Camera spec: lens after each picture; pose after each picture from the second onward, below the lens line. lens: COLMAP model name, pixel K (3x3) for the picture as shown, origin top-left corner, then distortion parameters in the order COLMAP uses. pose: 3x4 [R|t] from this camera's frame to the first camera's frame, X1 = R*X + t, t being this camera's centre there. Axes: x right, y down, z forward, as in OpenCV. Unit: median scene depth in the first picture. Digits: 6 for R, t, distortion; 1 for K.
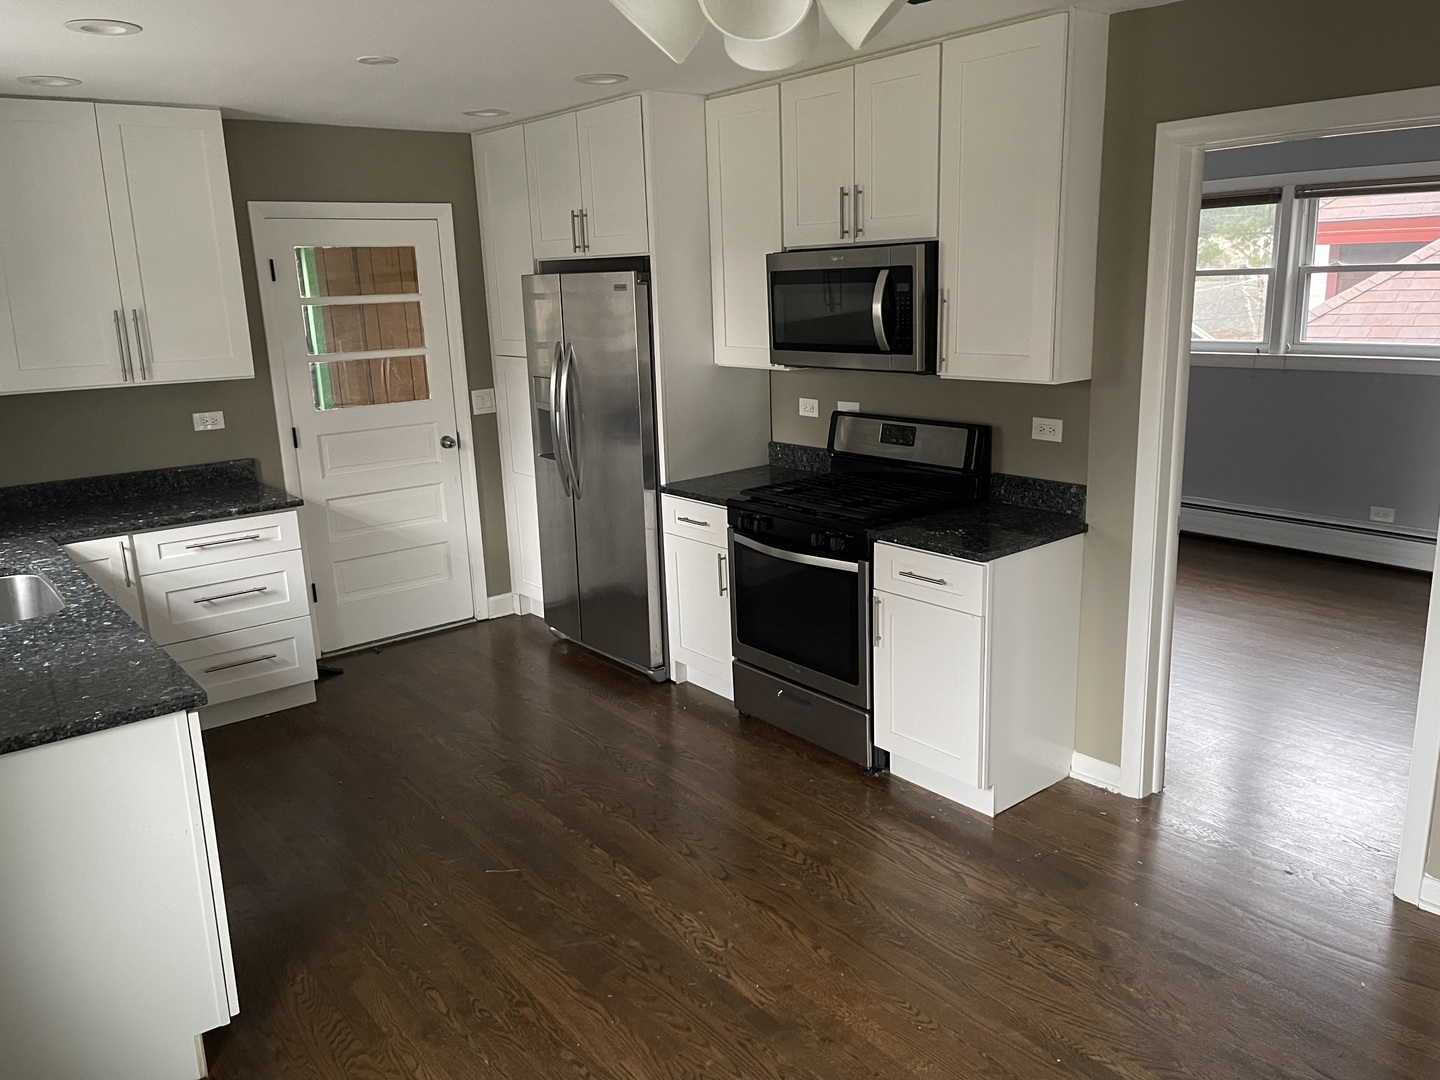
lens RADIAL K [[1092.7, 0, 720.0], [0, 1092.7, 540.0], [0, 0, 1]] dist [0.084842, -0.097949]
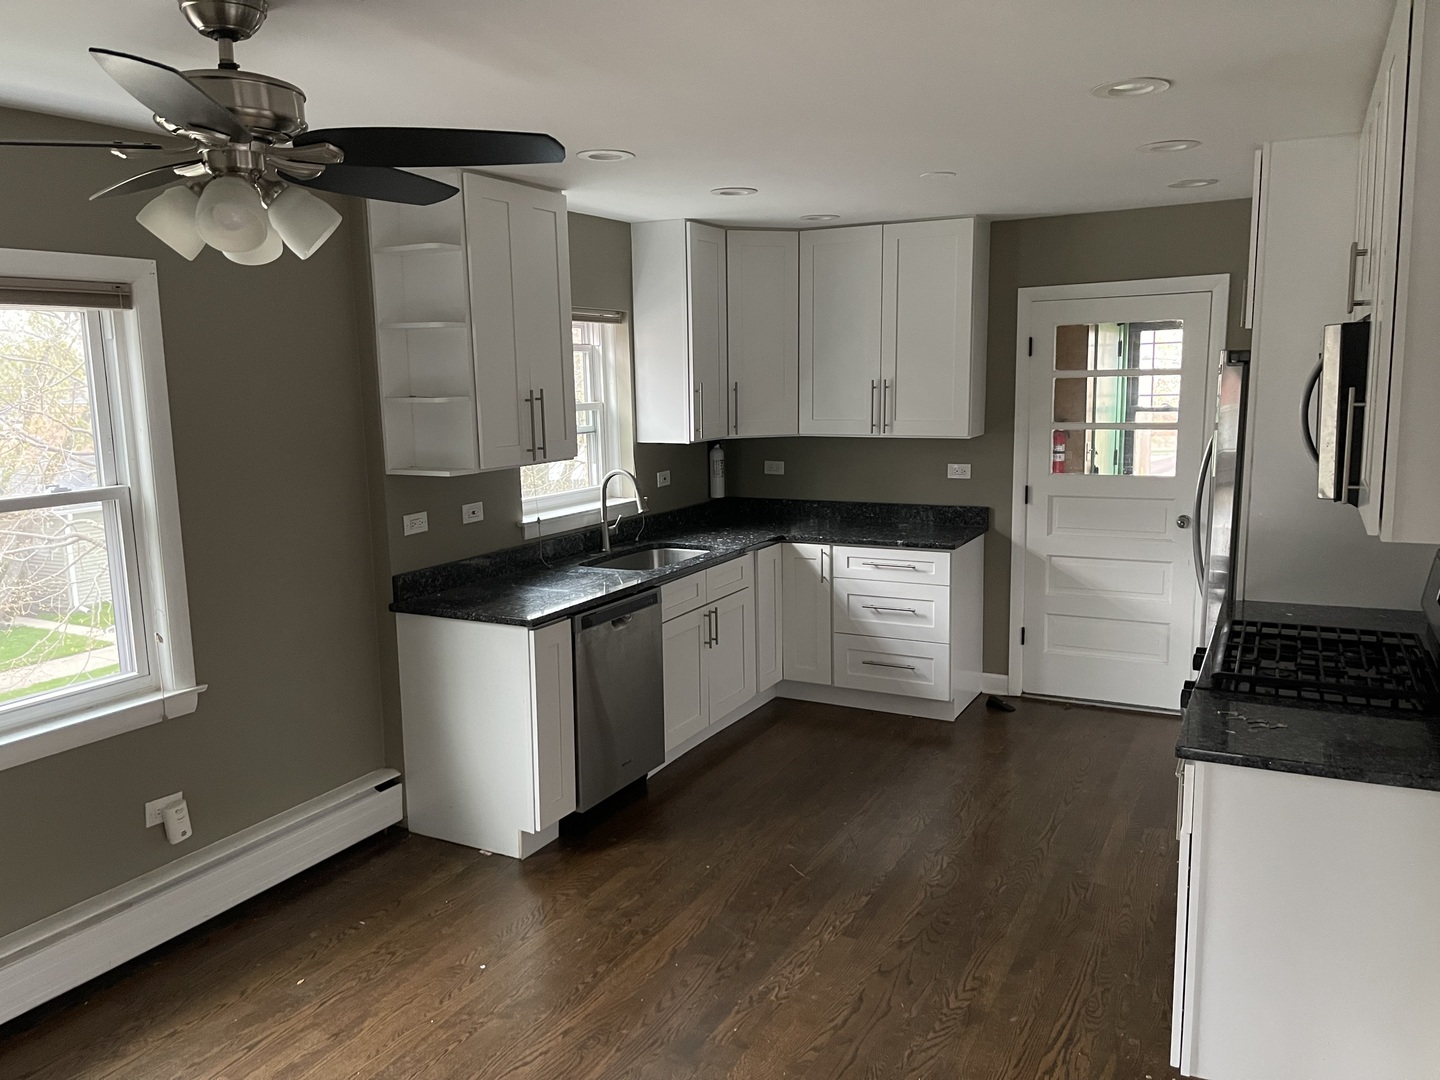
lens RADIAL K [[1092.7, 0, 720.0], [0, 1092.7, 540.0], [0, 0, 1]] dist [0.084842, -0.097949]
pose [[0.399008, 0.162733, -0.902391, 0.612828], [-0.206957, 0.974714, 0.084266, -0.094858], [0.893287, 0.153133, 0.422598, 0.315248]]
